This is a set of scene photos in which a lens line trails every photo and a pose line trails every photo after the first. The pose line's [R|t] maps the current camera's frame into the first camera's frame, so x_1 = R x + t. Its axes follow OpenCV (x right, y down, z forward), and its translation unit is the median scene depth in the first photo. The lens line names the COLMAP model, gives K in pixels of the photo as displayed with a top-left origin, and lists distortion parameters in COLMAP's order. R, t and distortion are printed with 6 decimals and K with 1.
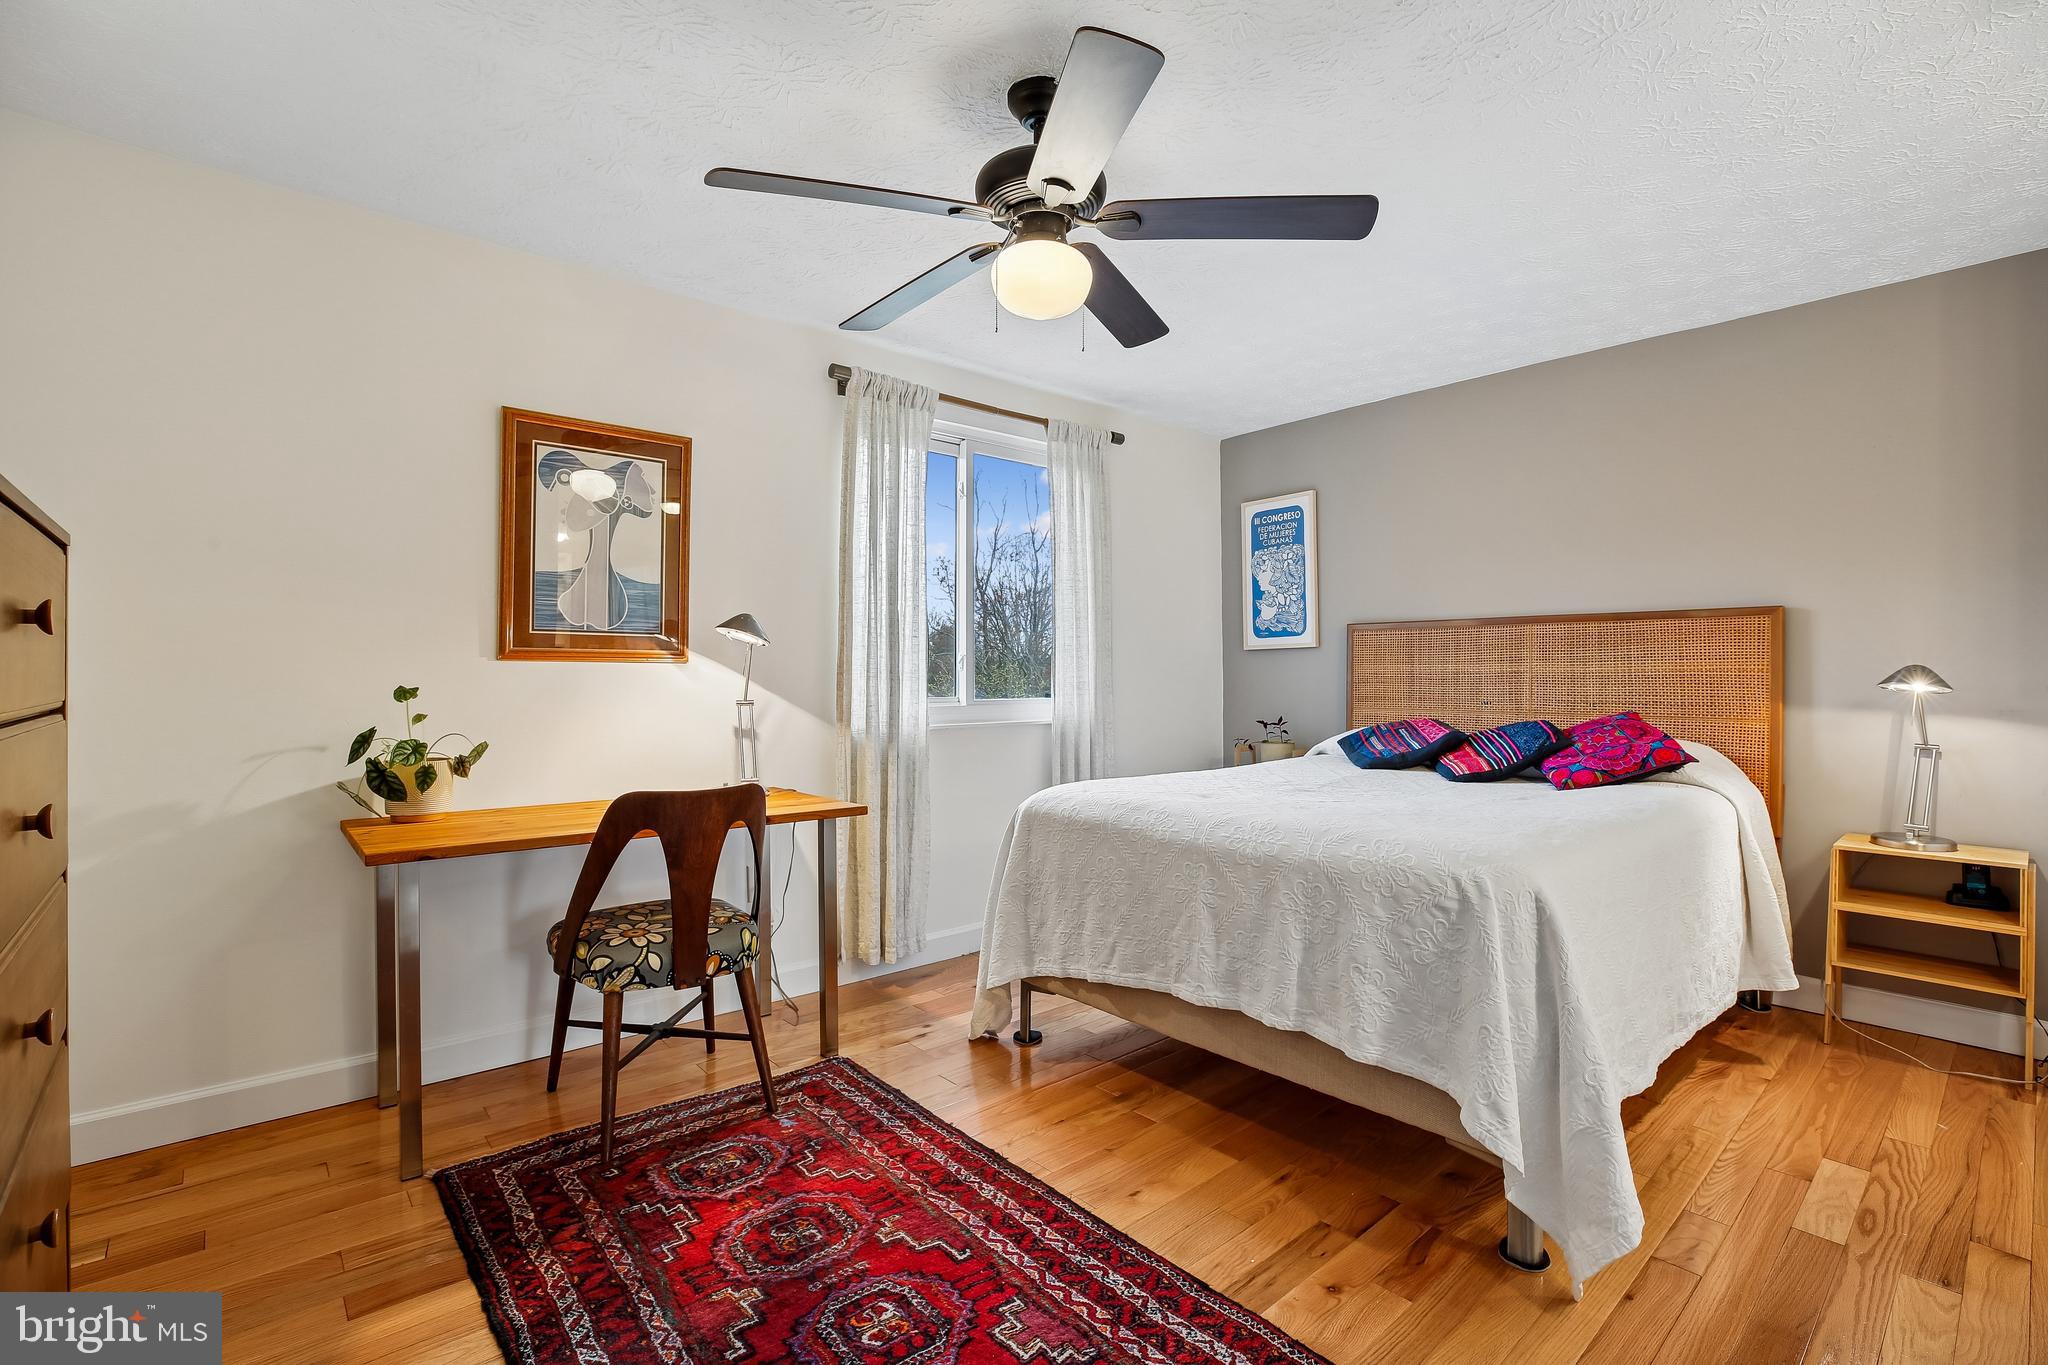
lens RADIAL K [[934.0, 0, 1029.9], [0, 934.0, 679.2], [0, 0, 1]] dist [-0.020580, 0.013919]
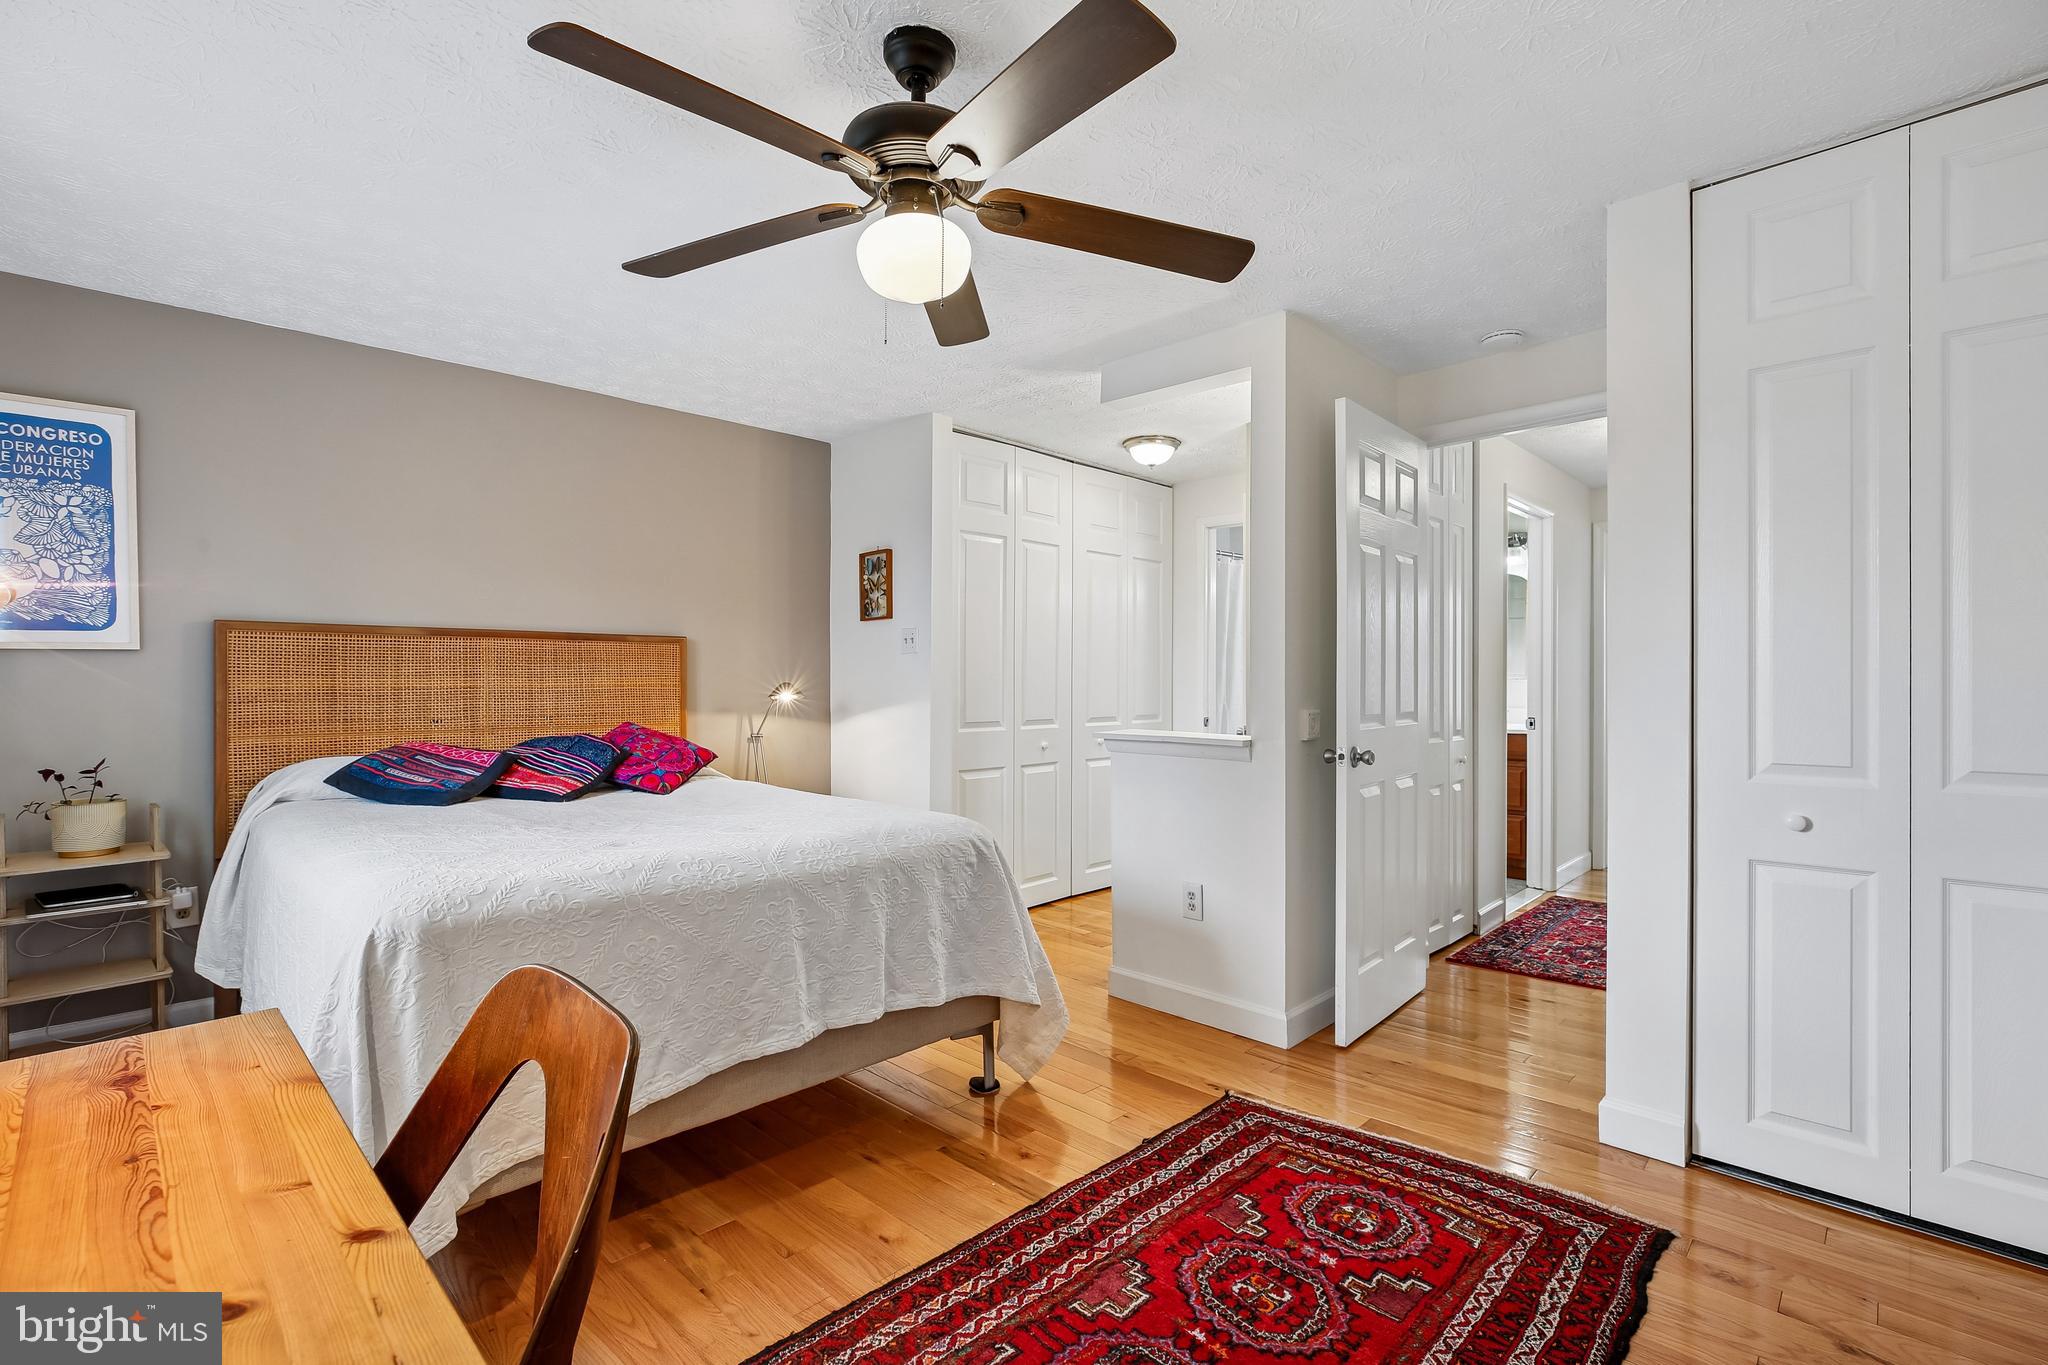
lens RADIAL K [[934.0, 0, 1029.9], [0, 934.0, 679.2], [0, 0, 1]] dist [-0.020580, 0.013919]
pose [[-0.065704, 0.001751, 0.997838, -0.555278], [0.004444, 0.999989, -0.001462, -0.014345], [-0.997829, 0.004339, -0.065711, 0.592457]]
